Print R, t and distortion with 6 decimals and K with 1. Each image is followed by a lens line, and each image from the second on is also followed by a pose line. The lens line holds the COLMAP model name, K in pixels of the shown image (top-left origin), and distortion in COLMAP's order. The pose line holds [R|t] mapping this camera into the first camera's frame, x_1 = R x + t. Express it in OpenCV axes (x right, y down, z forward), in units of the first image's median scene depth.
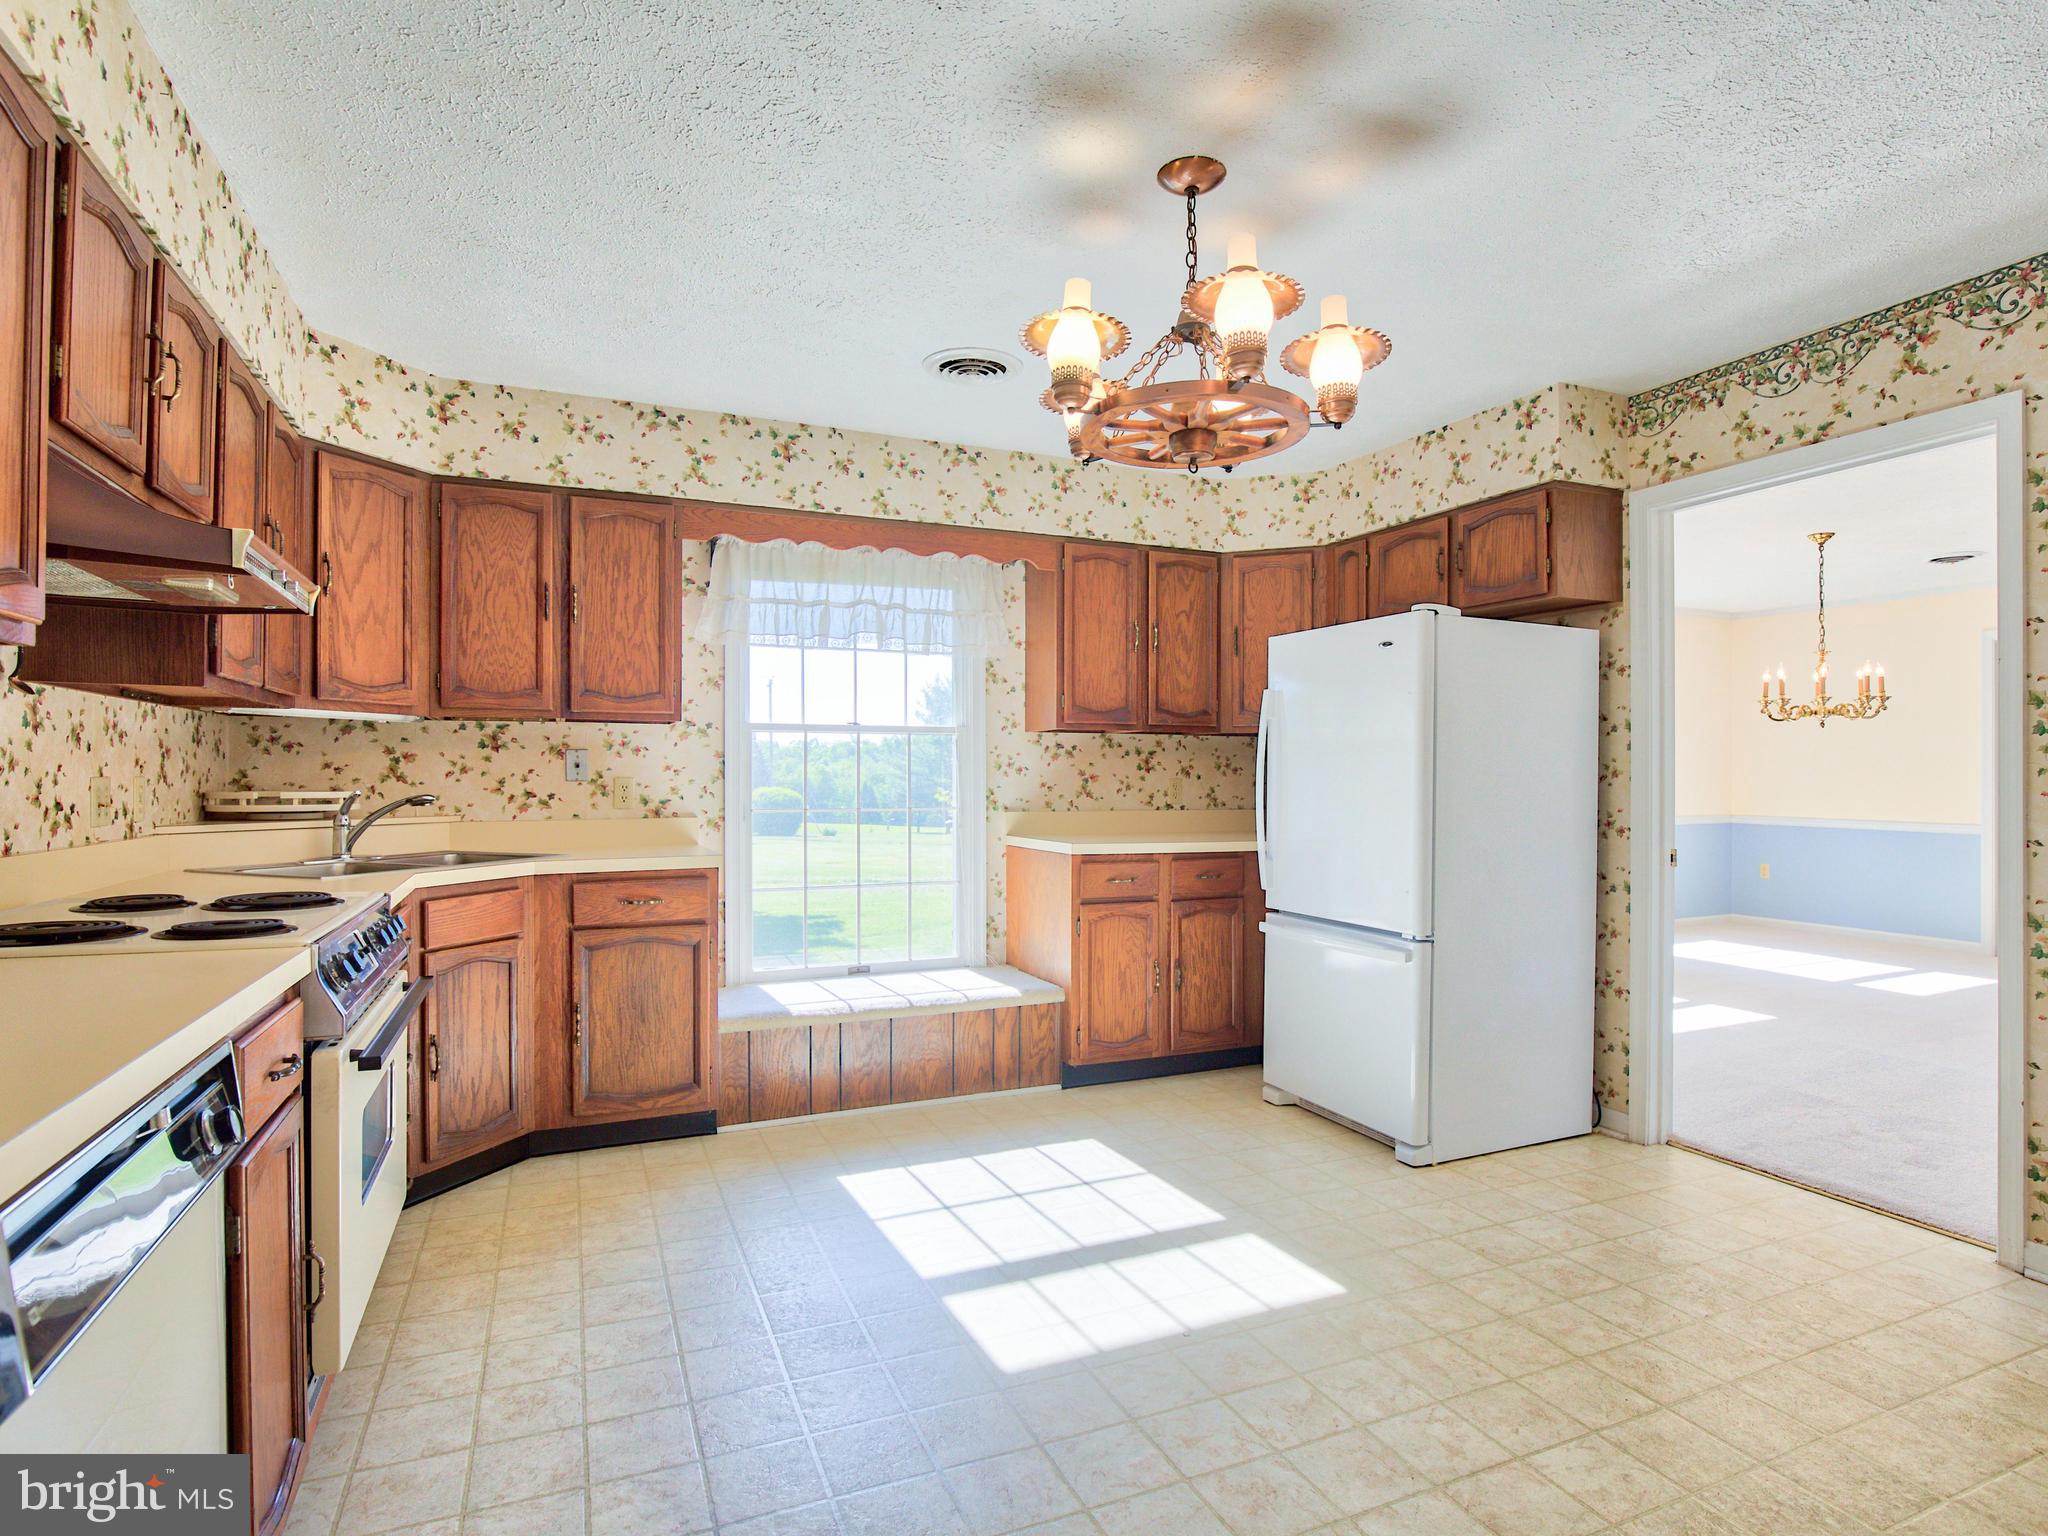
lens RADIAL K [[1069.6, 0, 968.8], [0, 1069.6, 787.6], [0, 0, 1]] dist [-0.030800, -0.000805]
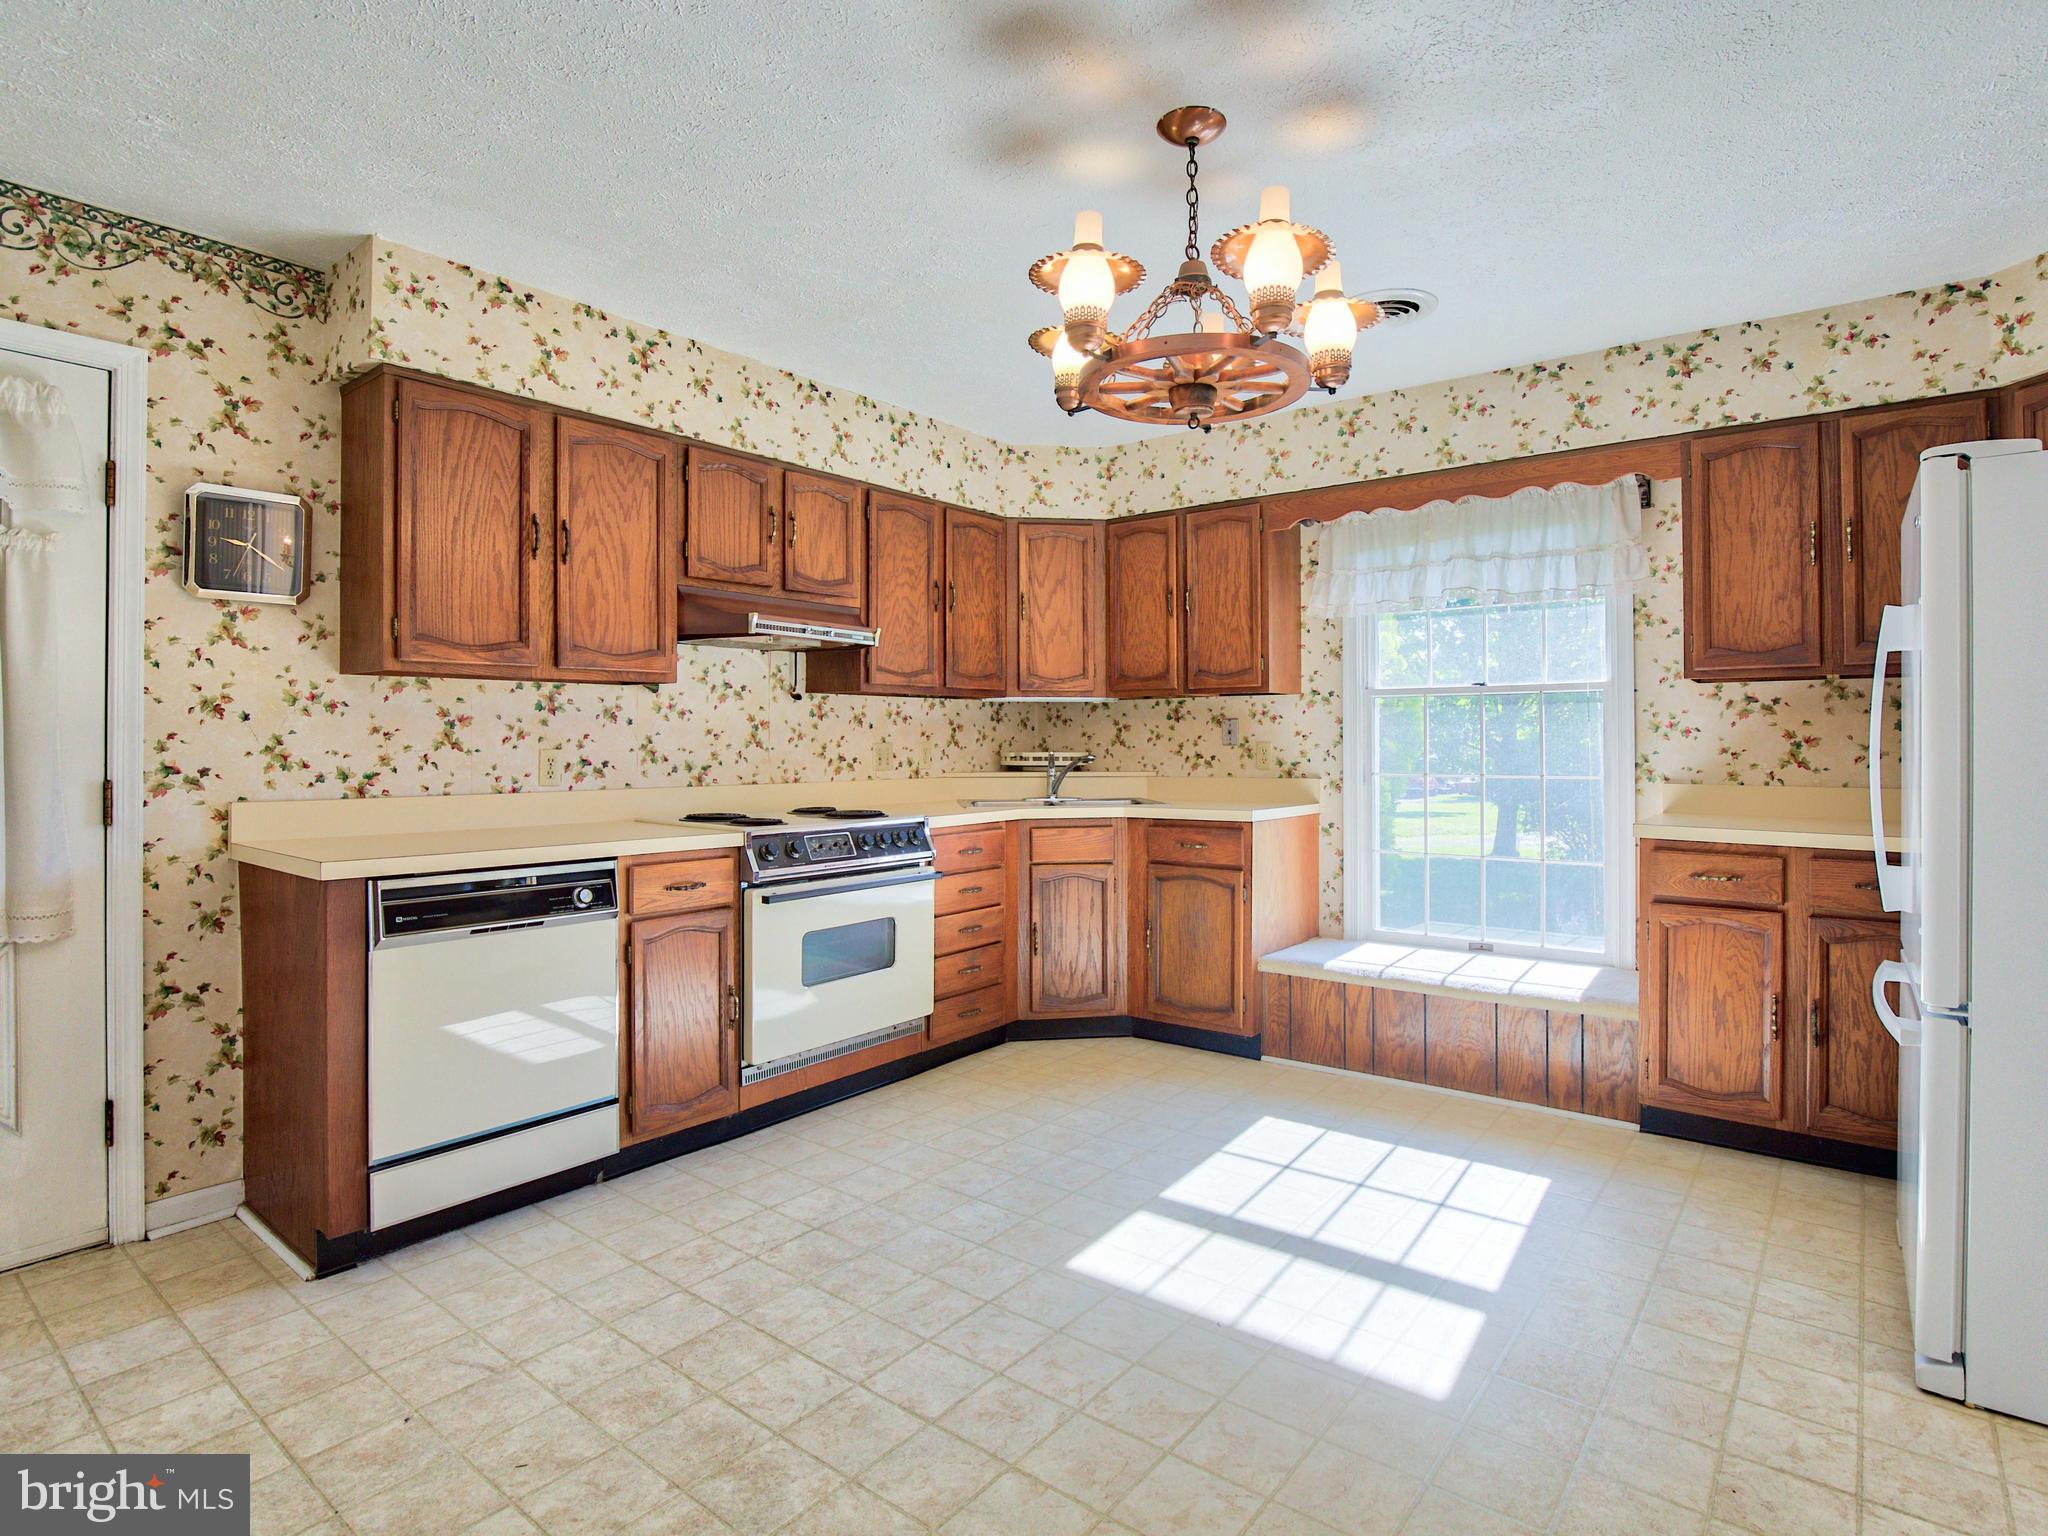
lens RADIAL K [[1000.9, 0, 977.9], [0, 1000.9, 745.2], [0, 0, 1]] dist [-0.029840, 0.000362]
pose [[0.494373, 0.000090, -0.869250, 0.520406], [-0.007310, 0.999965, -0.004054, 0.000481], [0.869219, 0.008358, 0.494357, 0.220436]]
